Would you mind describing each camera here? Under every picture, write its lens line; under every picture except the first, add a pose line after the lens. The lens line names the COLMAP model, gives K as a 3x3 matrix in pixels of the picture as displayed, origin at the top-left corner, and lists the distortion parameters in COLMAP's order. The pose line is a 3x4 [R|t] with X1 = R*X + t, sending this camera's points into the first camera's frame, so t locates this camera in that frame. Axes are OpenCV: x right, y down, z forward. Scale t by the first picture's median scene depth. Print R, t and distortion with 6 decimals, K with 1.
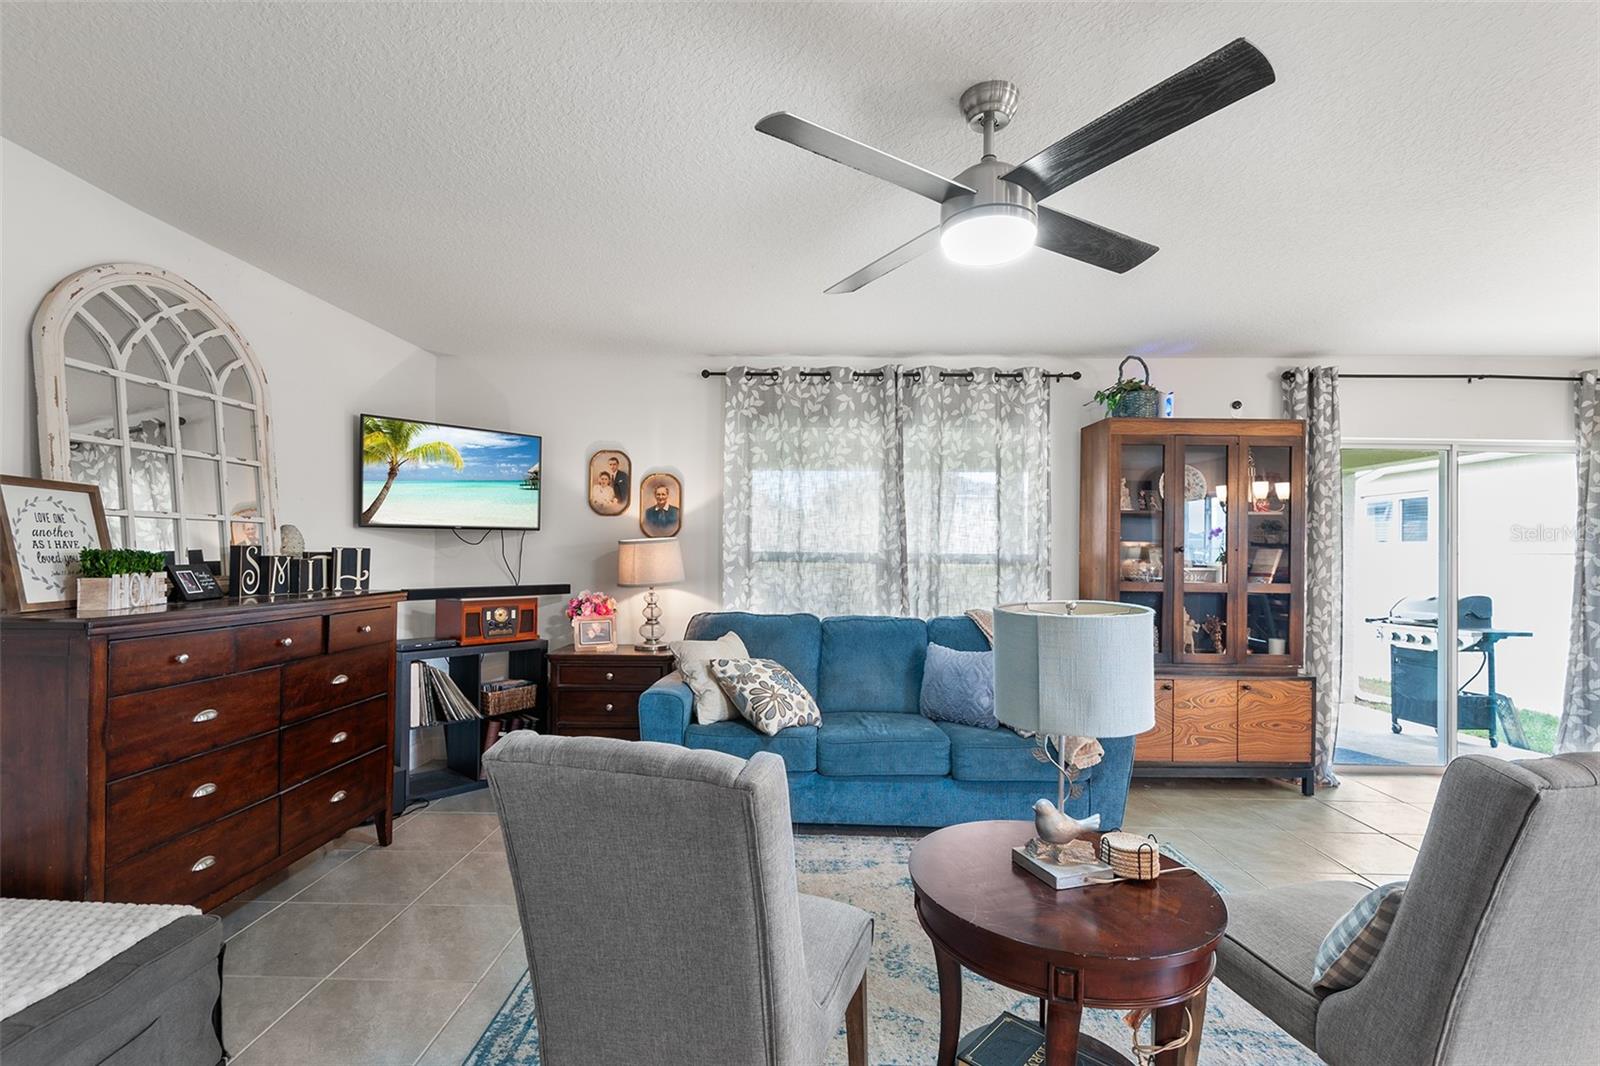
lens RADIAL K [[735.3, 0, 799.6], [0, 735.3, 544.0], [0, 0, 1]] dist [0.029339, -0.018691]
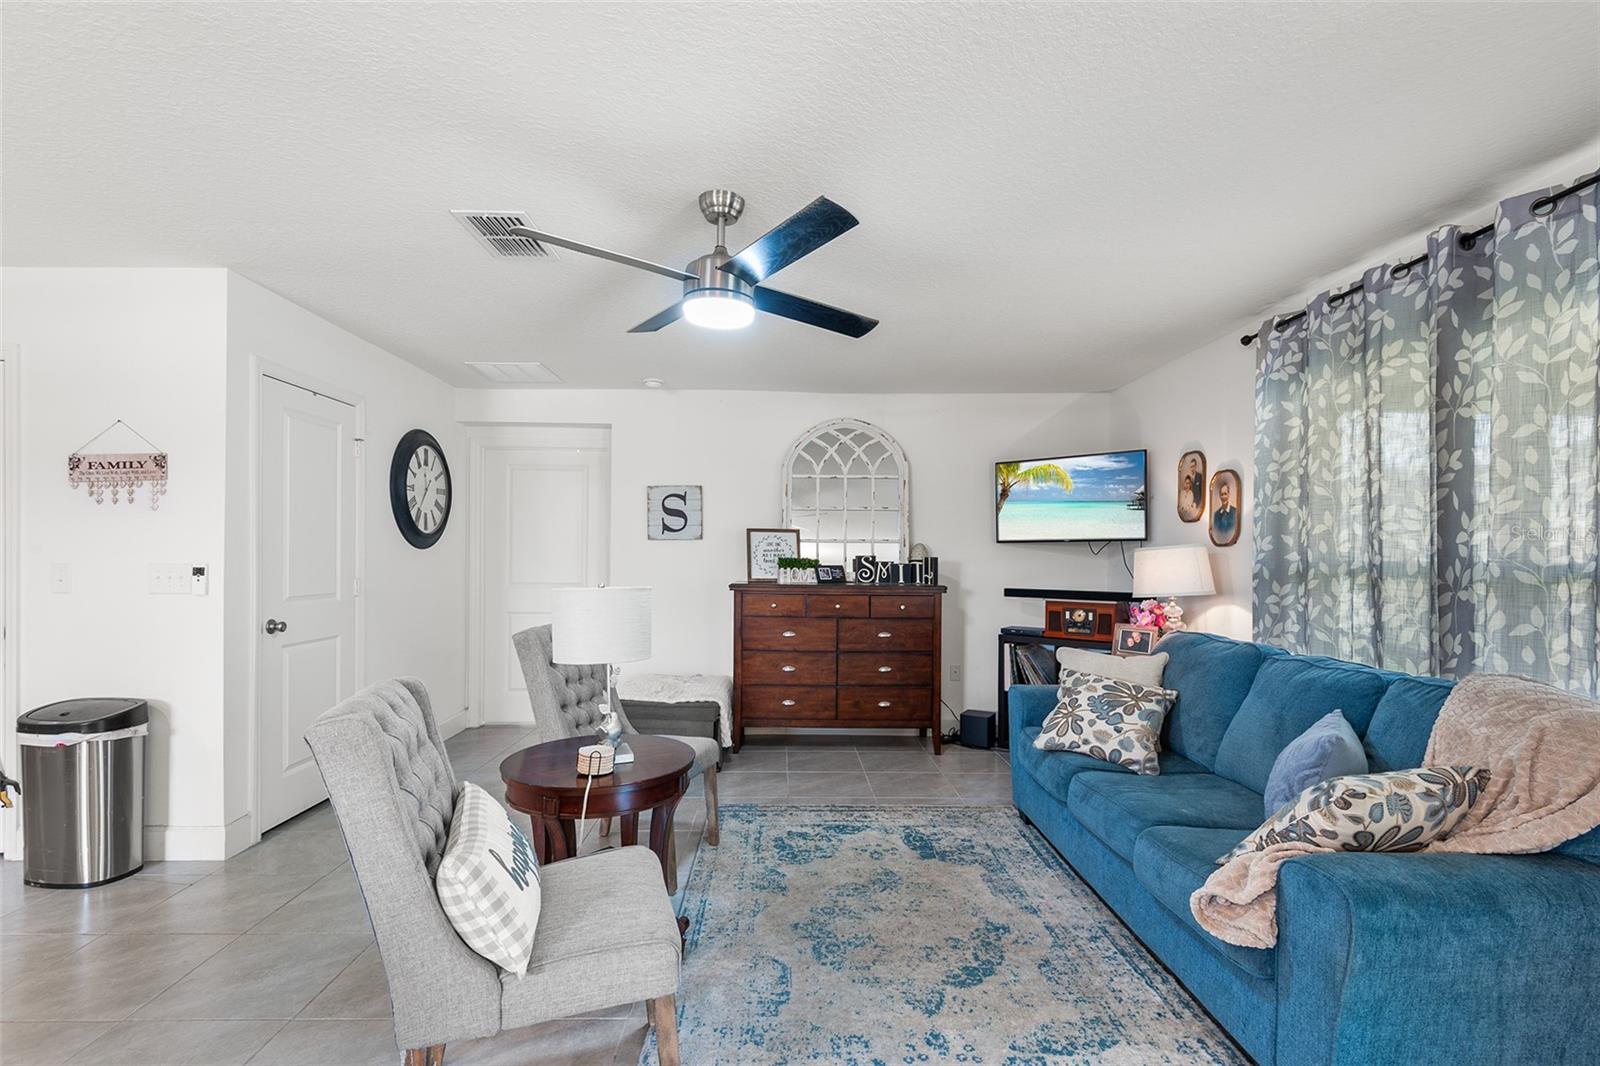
lens RADIAL K [[735.3, 0, 794.7], [0, 735.3, 560.0], [0, 0, 1]] dist [0.029339, -0.018691]
pose [[0.042015, -0.003488, -0.999111, 0.685194], [0.003124, 0.999989, -0.003360, 0.011819], [0.999112, -0.002980, 0.042025, 0.481744]]
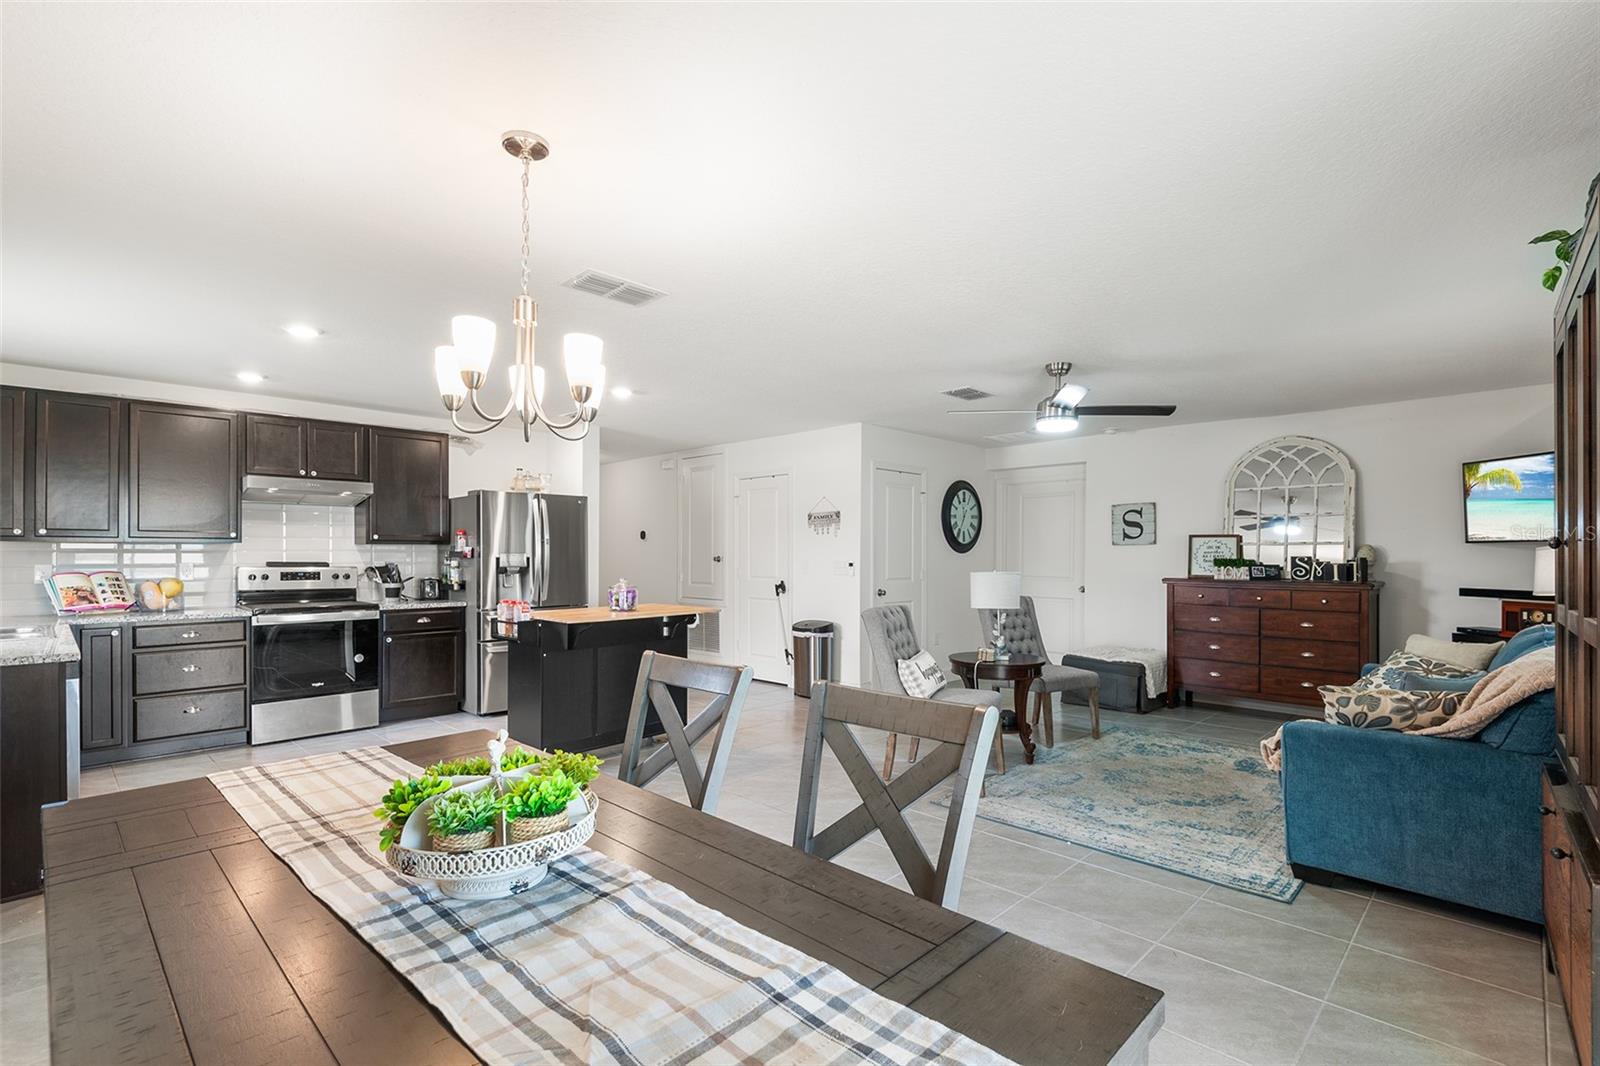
lens RADIAL K [[735.3, 0, 793.9], [0, 735.3, 551.9], [0, 0, 1]] dist [0.029339, -0.018691]
pose [[-0.681816, -0.014773, -0.731375, 1.141528], [-0.002415, 0.999836, -0.017944, 0.019713], [0.731520, -0.010469, -0.681740, 0.890751]]
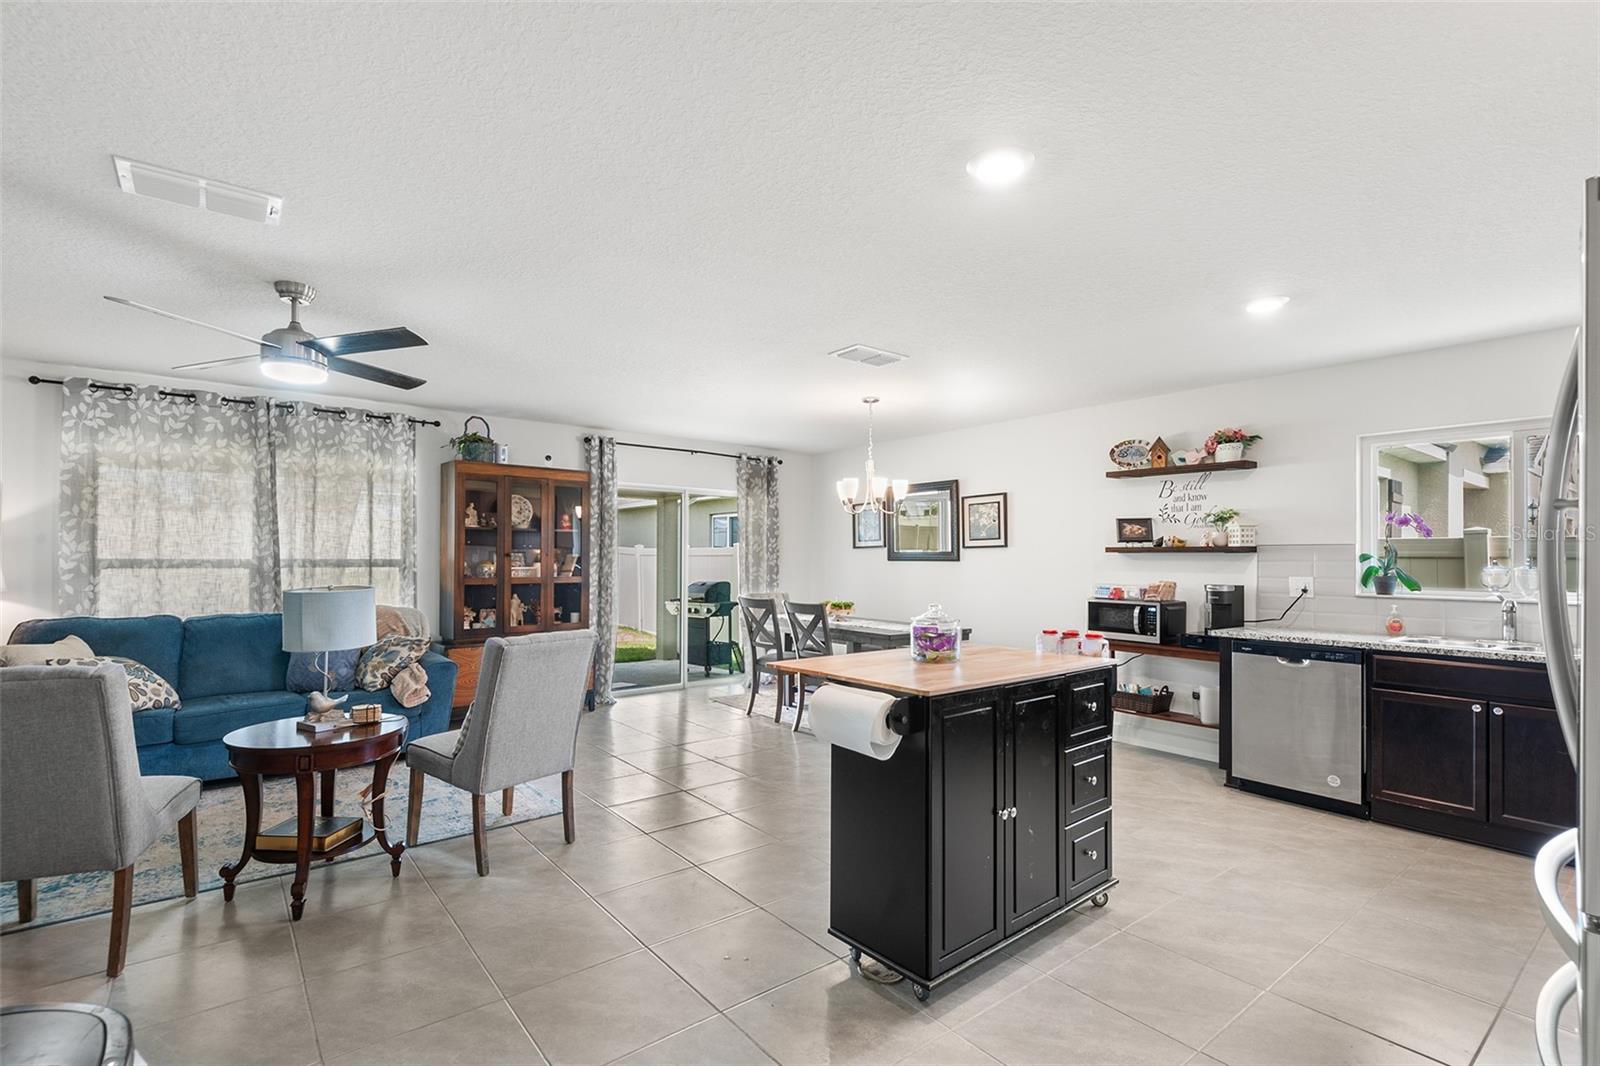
lens RADIAL K [[735.3, 0, 798.9], [0, 735.3, 550.6], [0, 0, 1]] dist [0.029339, -0.018691]
pose [[0.768691, -0.001521, 0.639619, 0.024553], [-0.003755, 0.999969, 0.006890, -0.012017], [-0.639610, -0.007698, 0.768661, -0.442489]]
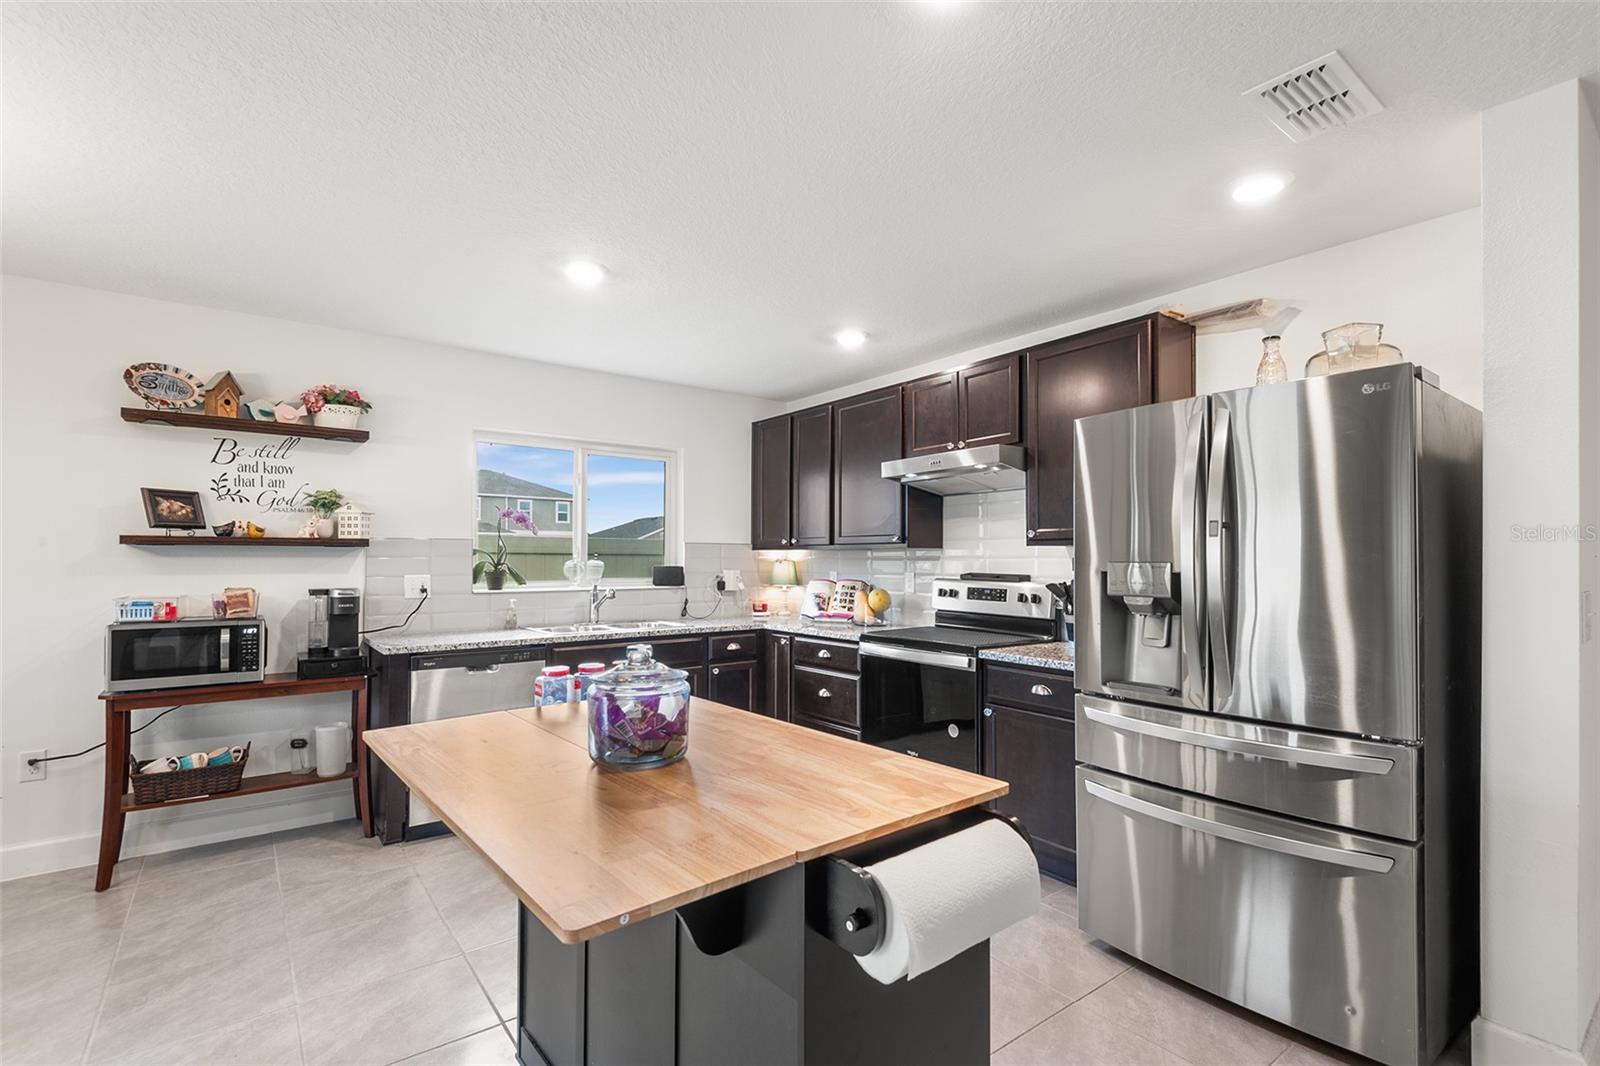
lens RADIAL K [[735.3, 0, 795.8], [0, 735.3, 549.3], [0, 0, 1]] dist [0.029339, -0.018691]
pose [[-0.621496, -0.002417, 0.783413, 0.226561], [-0.016433, 0.999815, -0.009952, -0.000767], [-0.783245, -0.019059, -0.621421, 0.111313]]
